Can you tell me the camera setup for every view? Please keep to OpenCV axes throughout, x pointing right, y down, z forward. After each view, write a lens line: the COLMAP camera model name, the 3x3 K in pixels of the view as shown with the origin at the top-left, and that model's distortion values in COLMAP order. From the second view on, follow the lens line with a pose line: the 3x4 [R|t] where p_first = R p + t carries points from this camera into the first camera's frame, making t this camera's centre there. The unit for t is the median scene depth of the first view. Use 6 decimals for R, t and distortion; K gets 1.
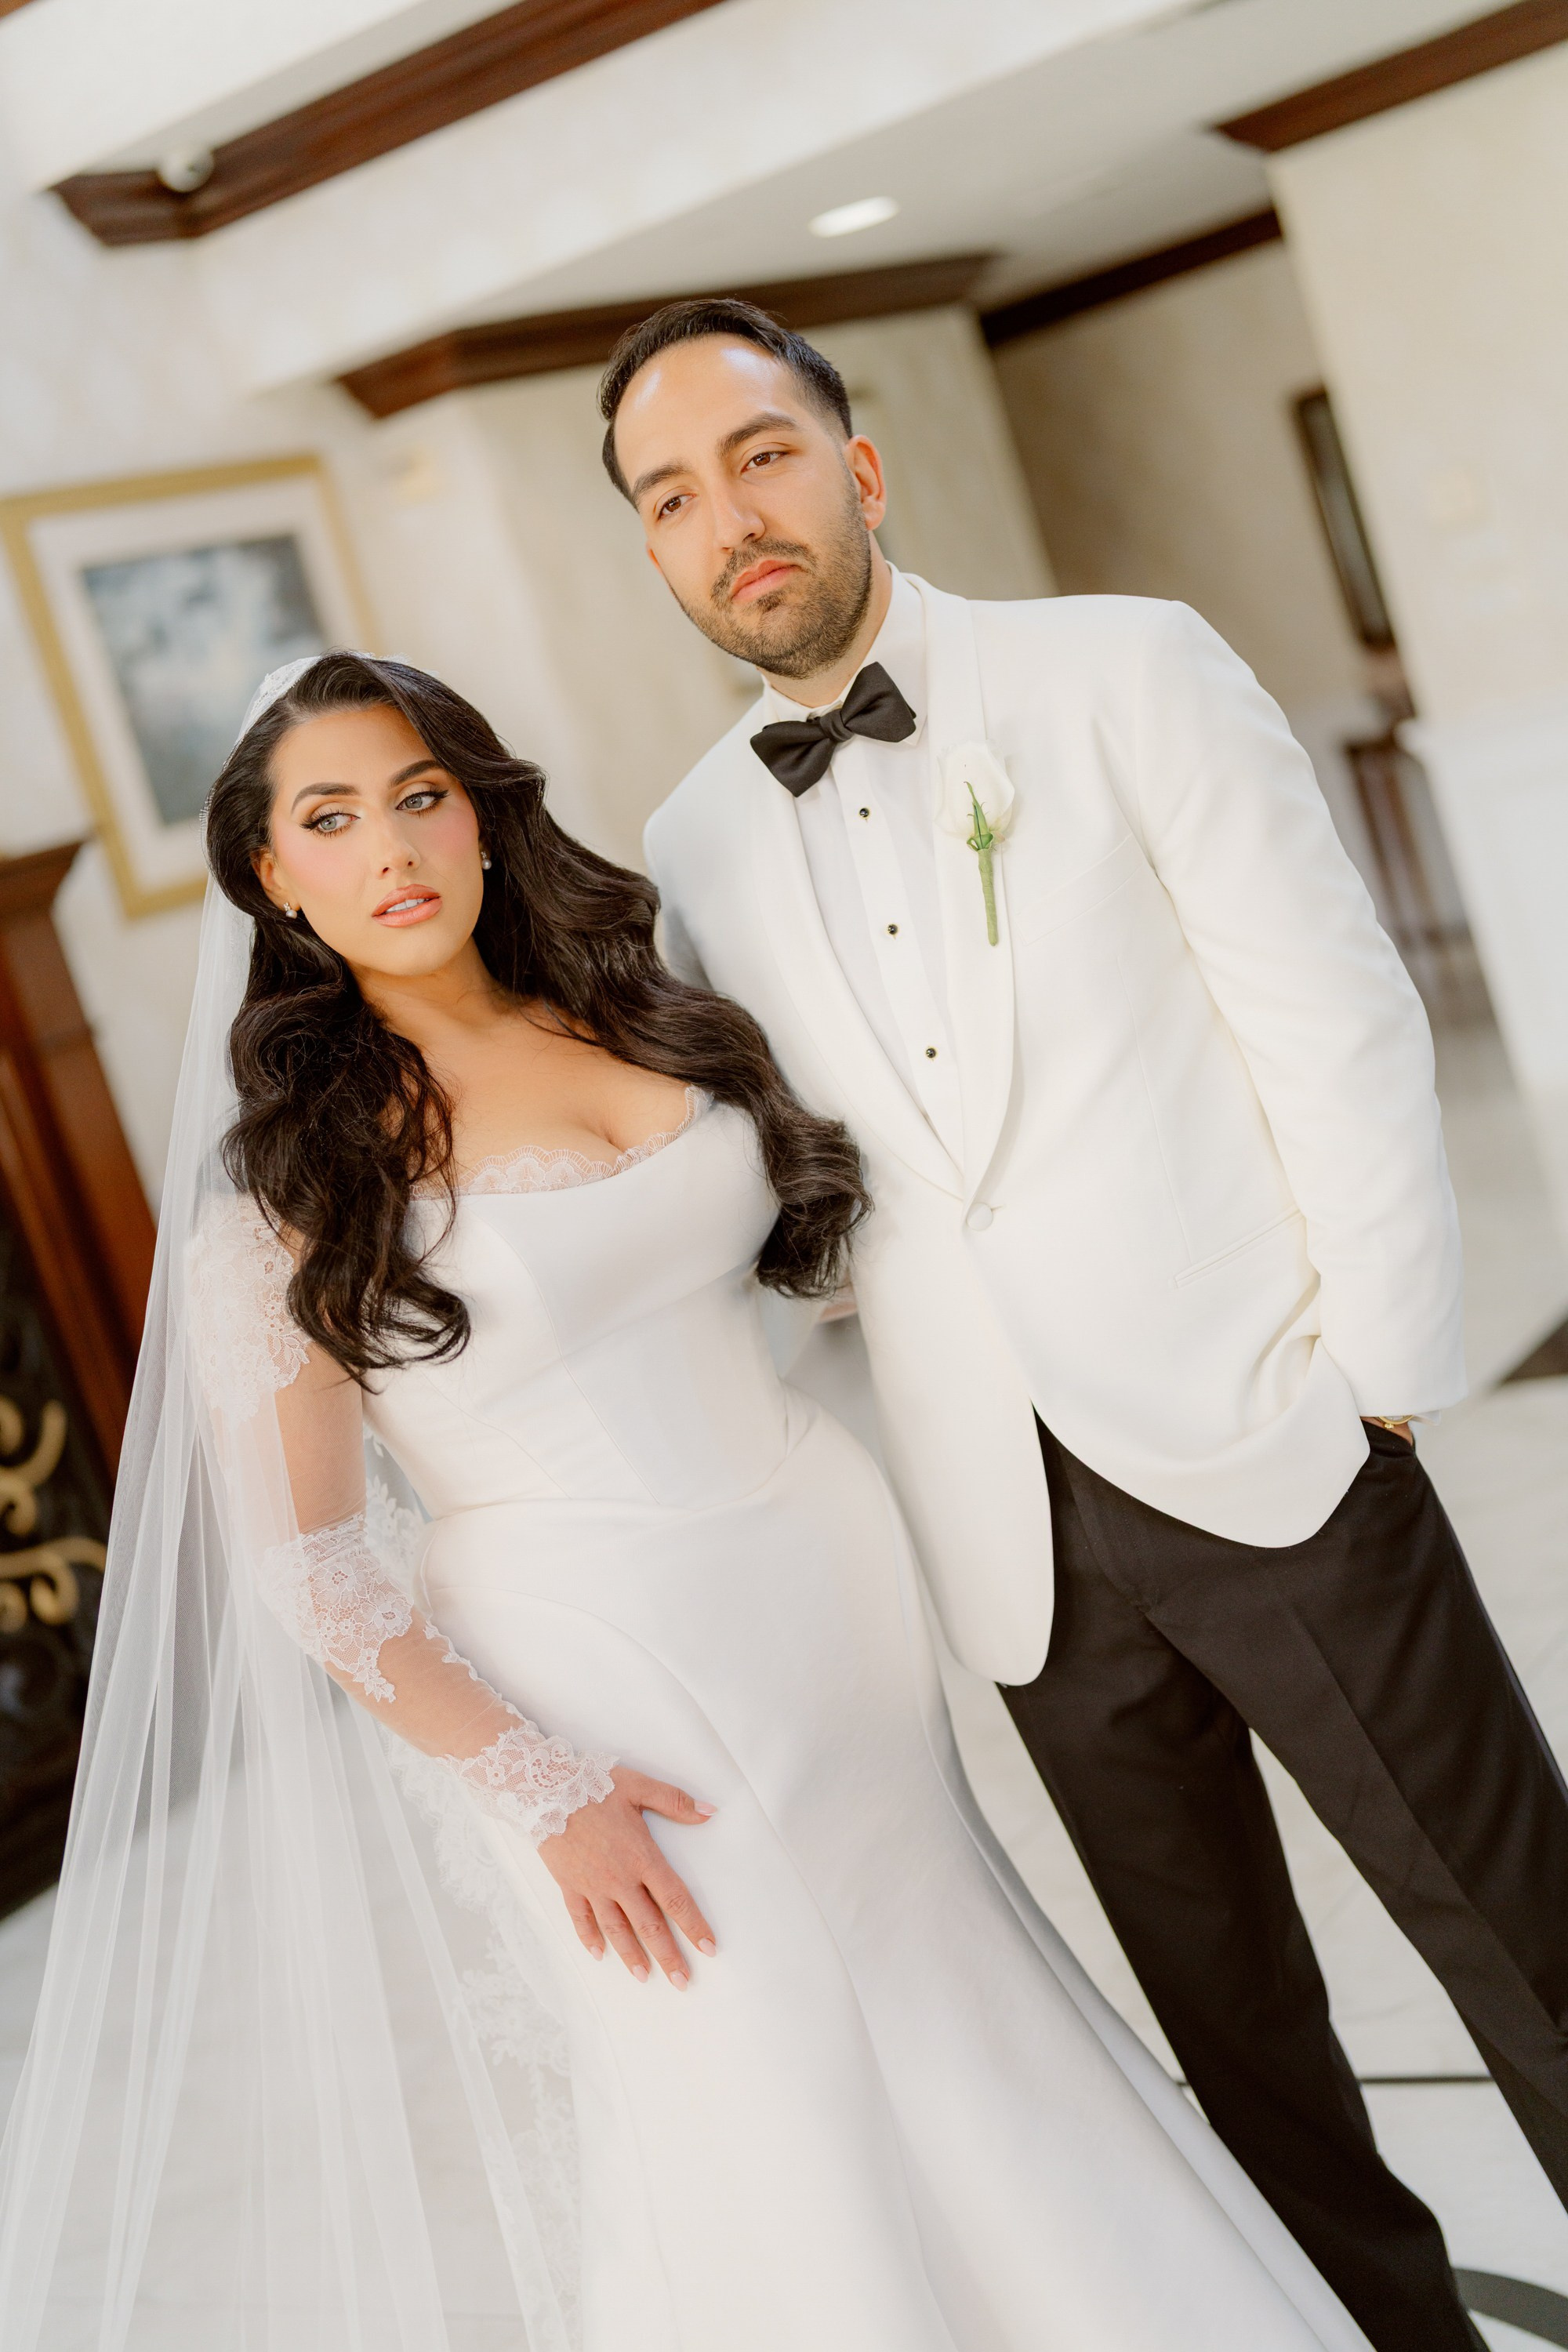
lens RADIAL K [[3284.3, 0, 778.1], [0, 3284.3, 1179.7], [0, 0, 1]] dist [0.015429, 0.000000]
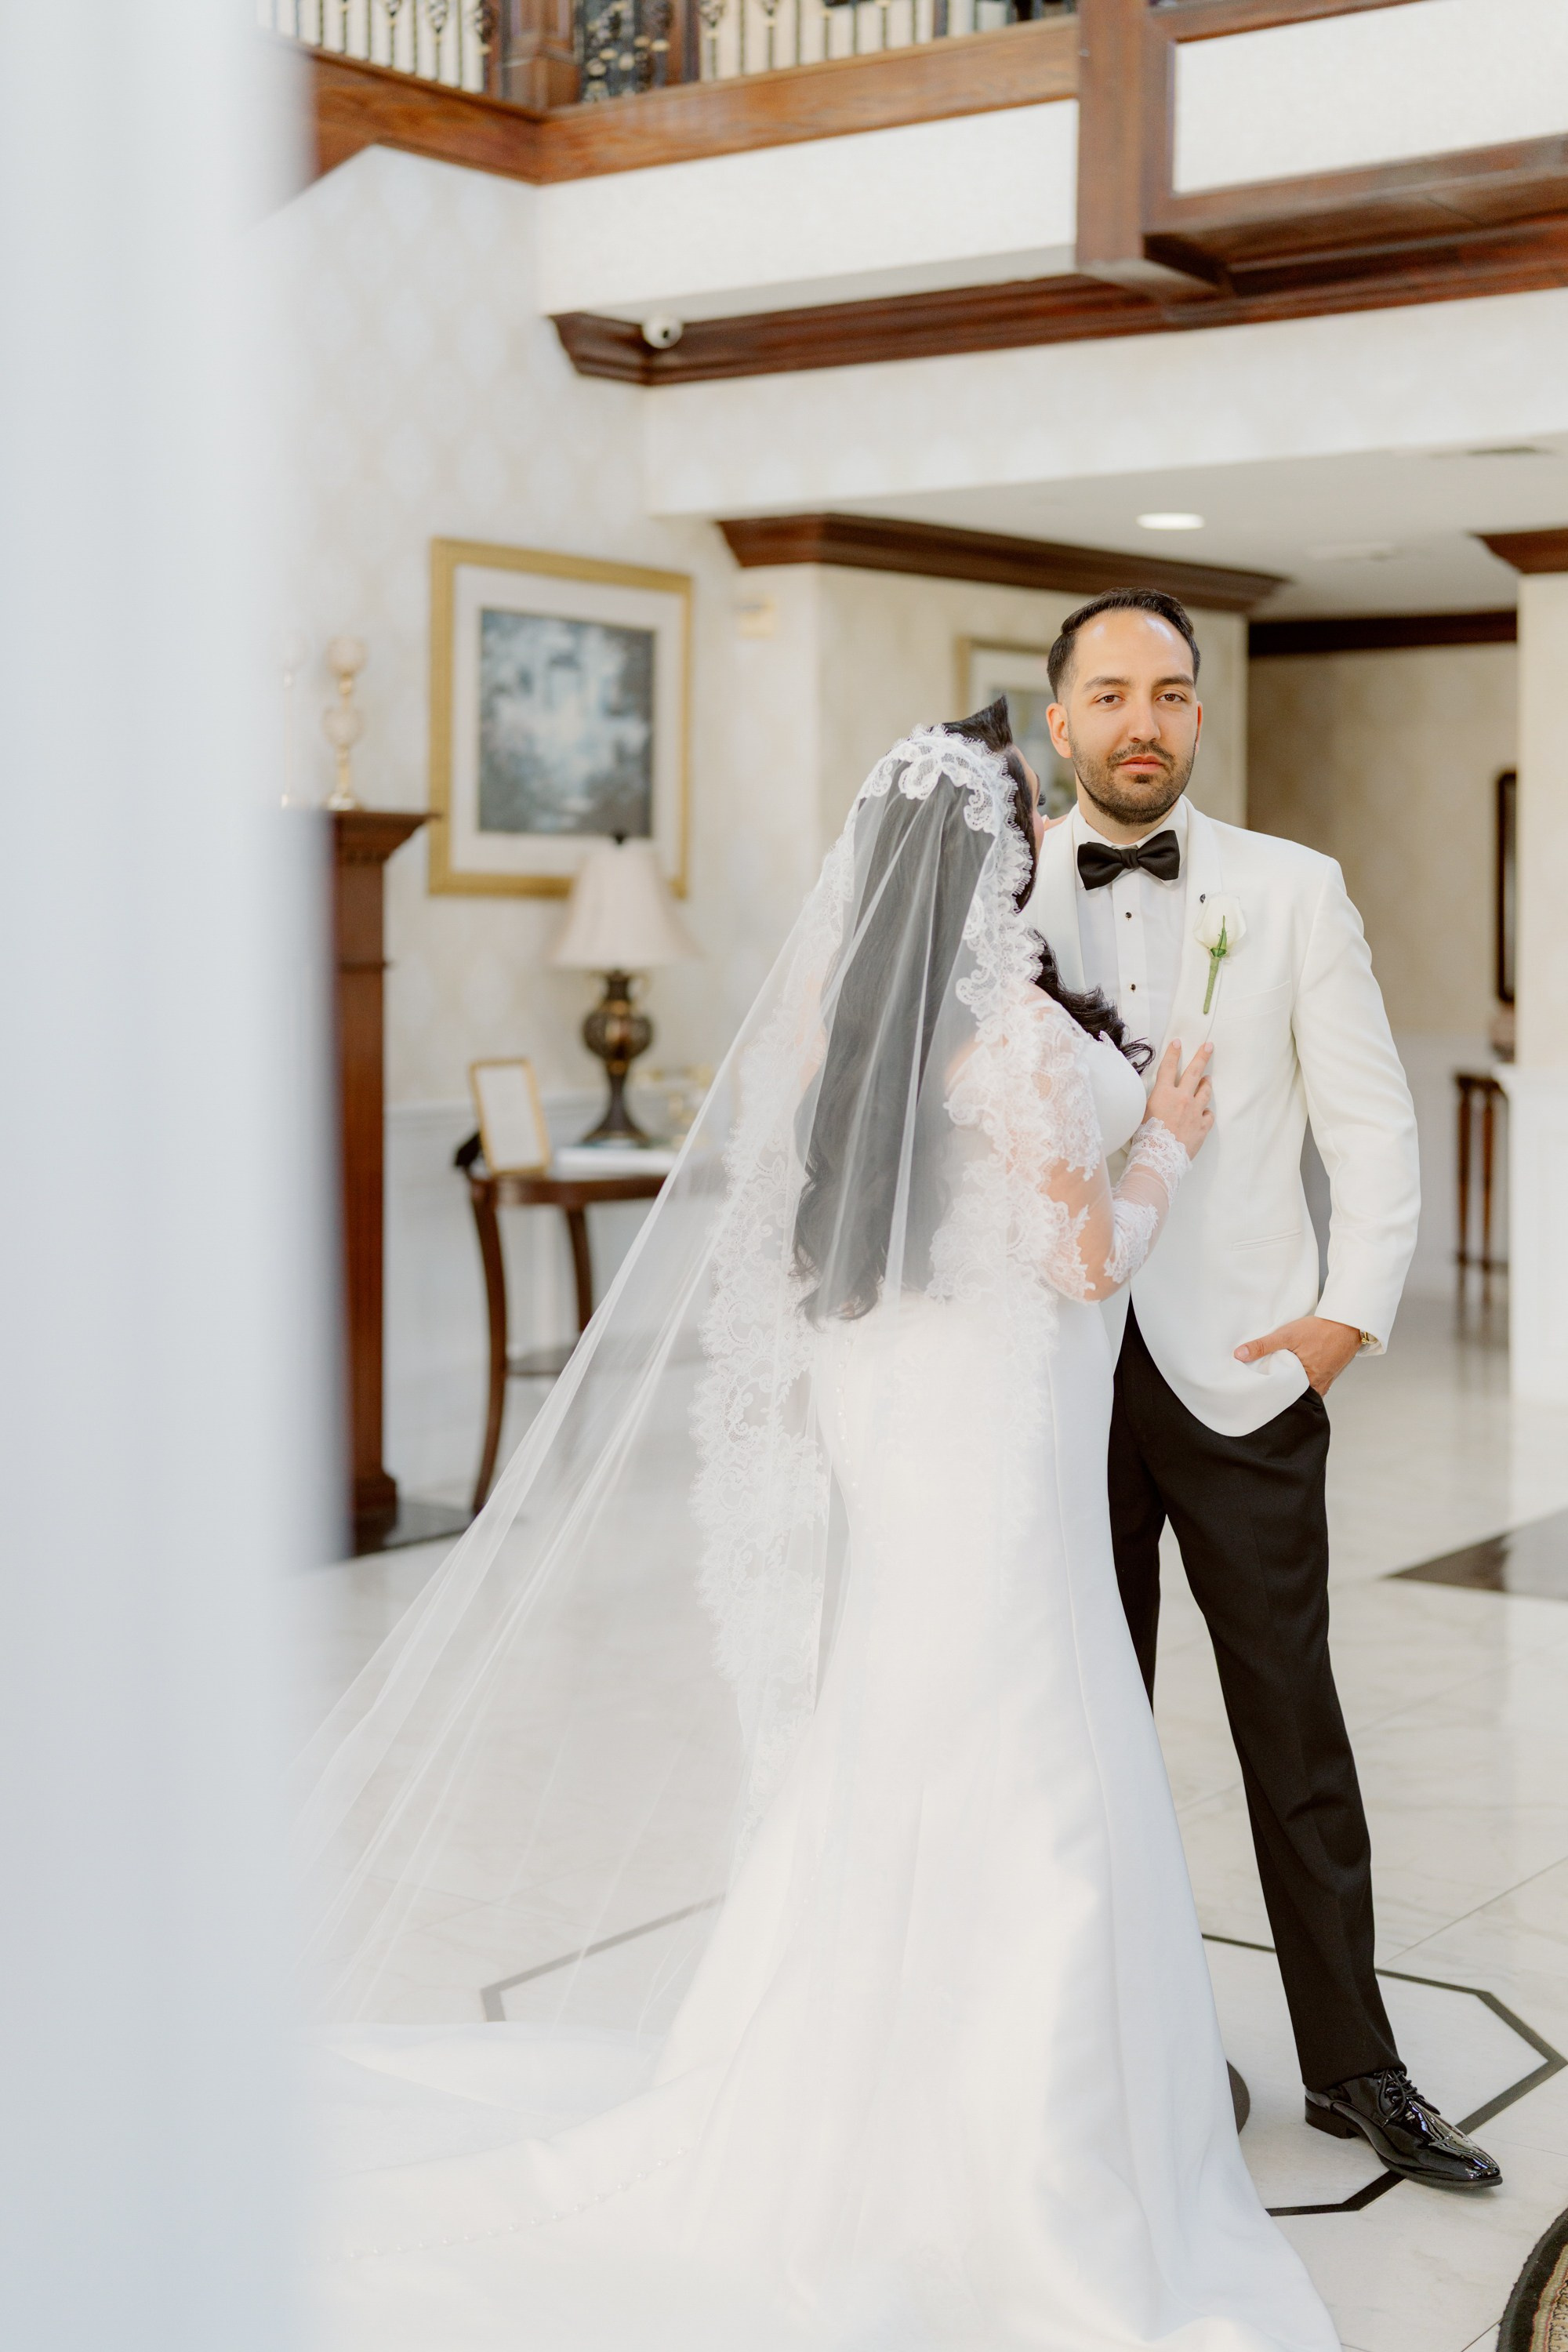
lens RADIAL K [[3284.3, 0, 805.5], [0, 3284.3, 1040.4], [0, 0, 1]] dist [0.015429, 0.000000]
pose [[0.954440, 0.295200, -0.043611, 0.004347], [-0.298084, 0.949951, -0.093489, 0.048527], [0.013830, 0.102229, 0.994665, -0.216202]]
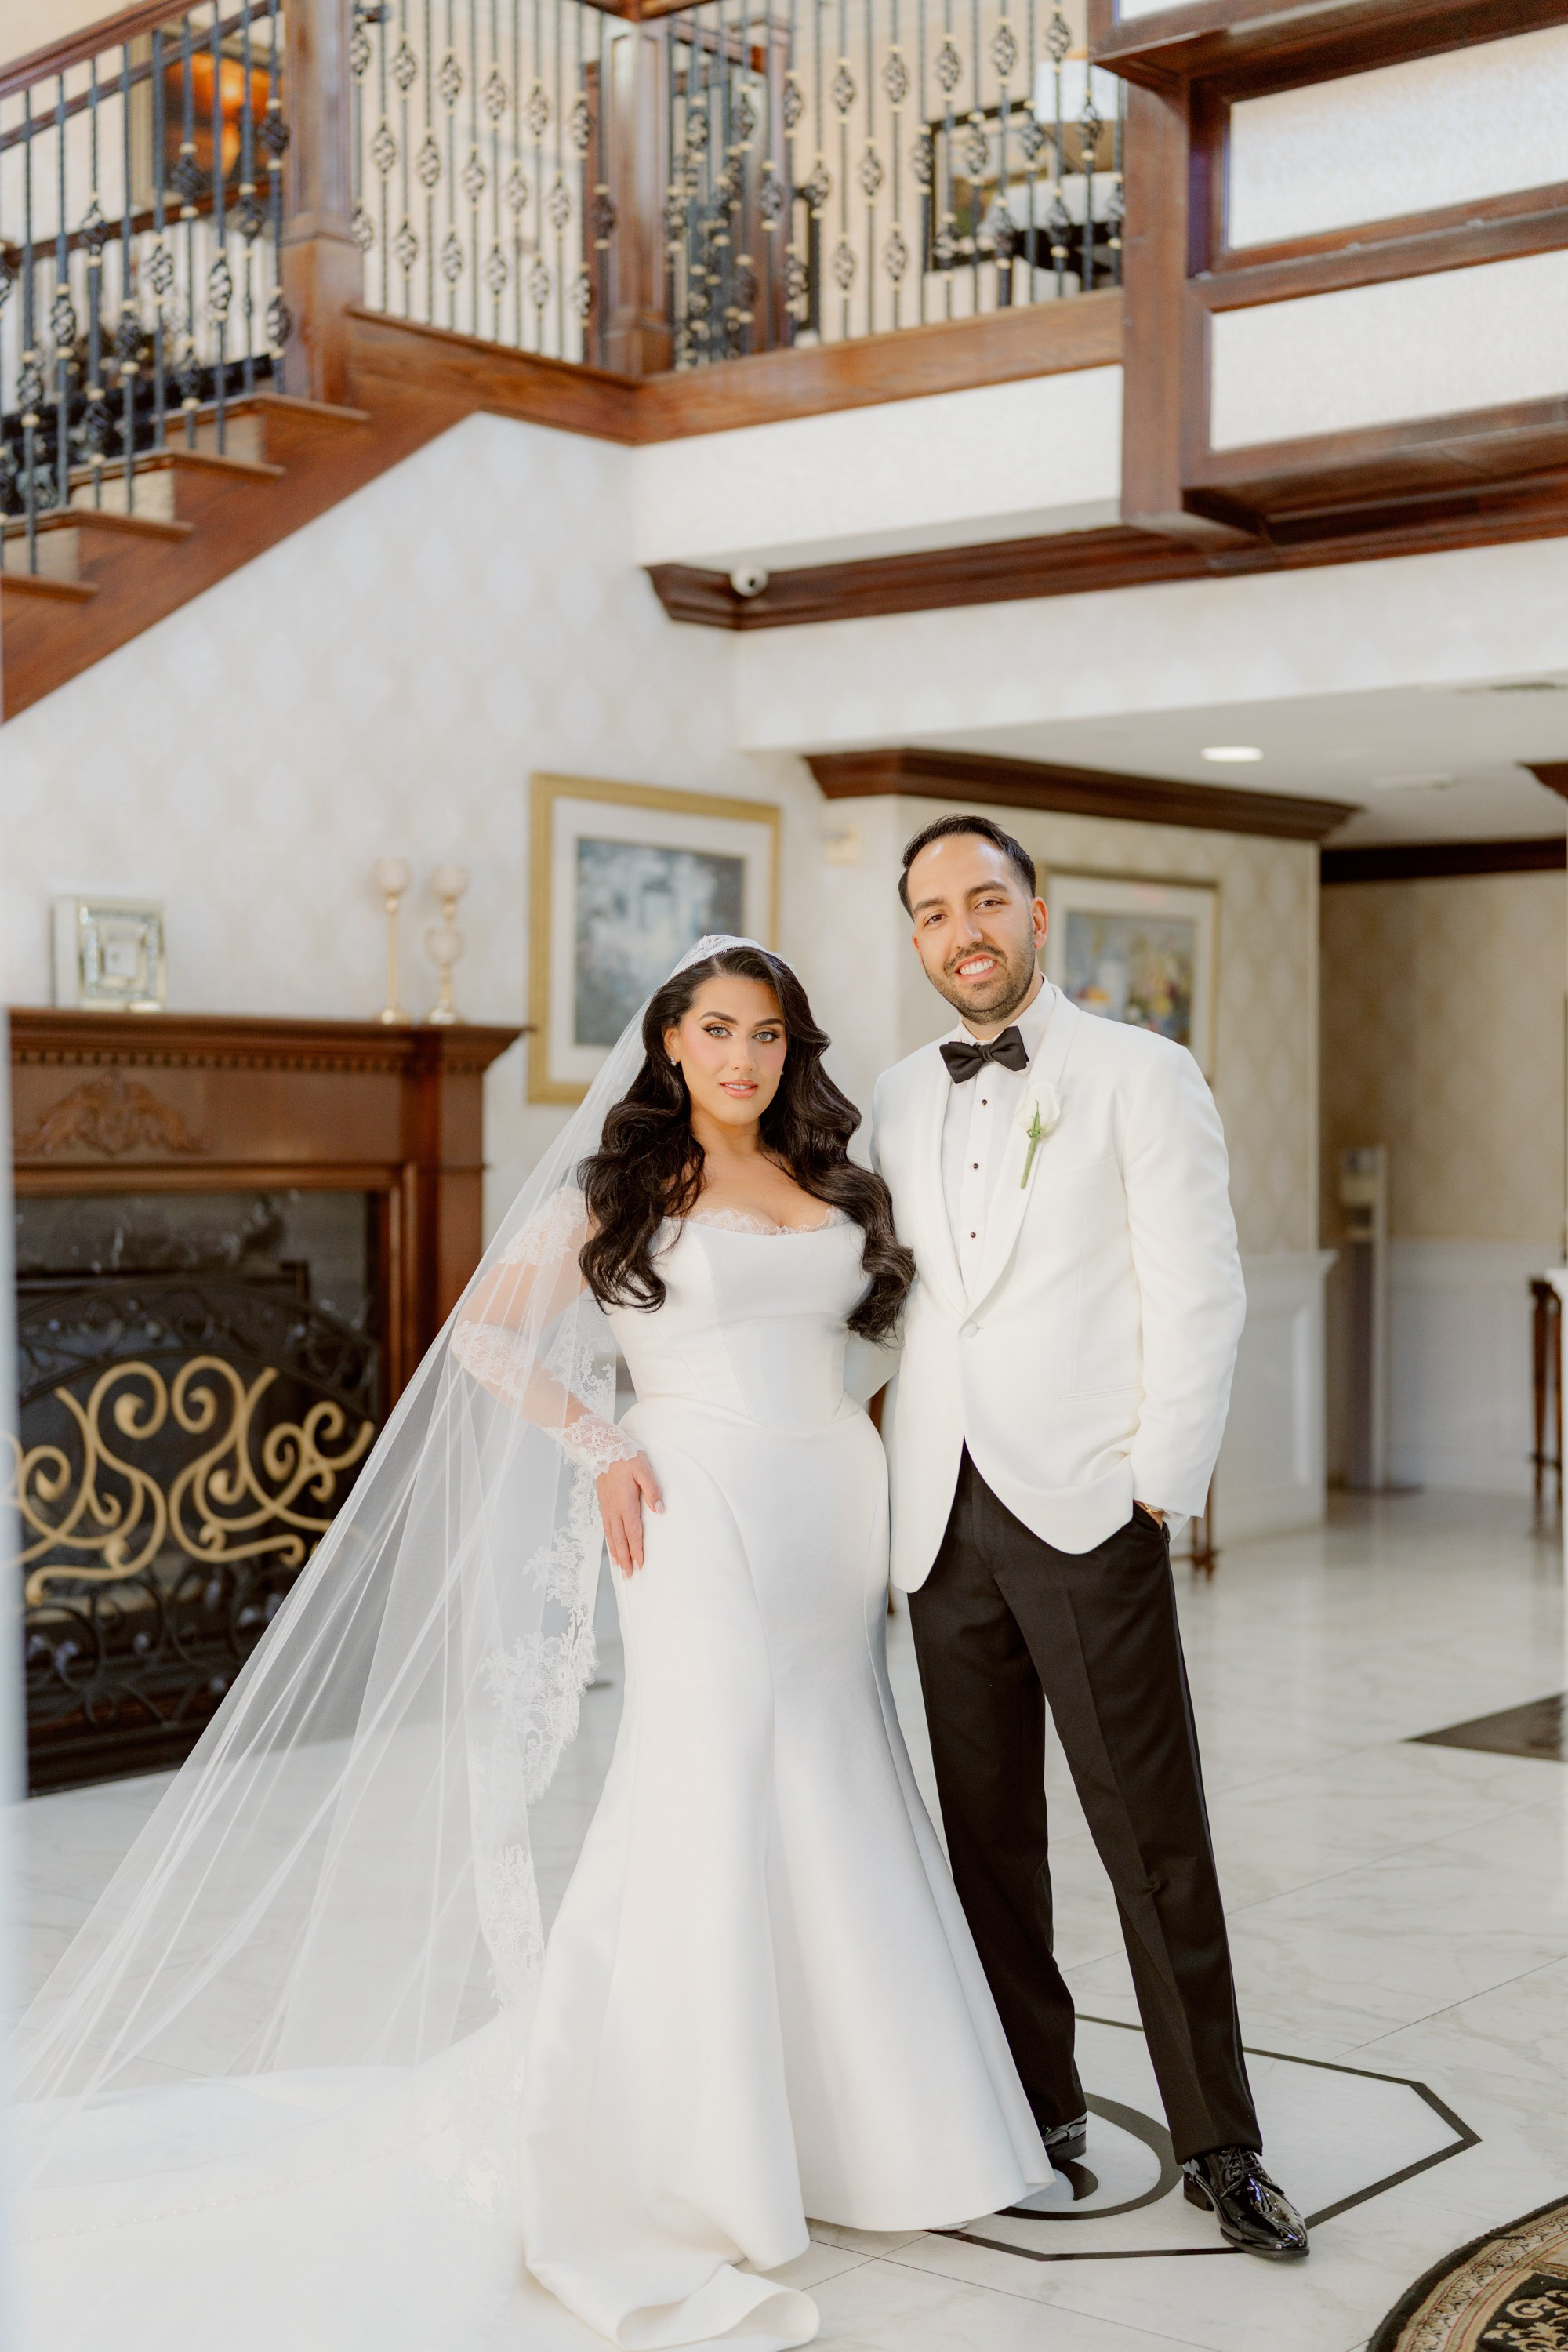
lens RADIAL K [[3284.3, 0, 798.8], [0, 3284.3, 1165.7], [0, 0, 1]] dist [0.015429, 0.000000]
pose [[0.950005, 0.295034, -0.102205, 0.047668], [-0.305361, 0.946213, -0.106941, 0.055673], [0.065156, 0.132804, 0.988998, -0.299488]]
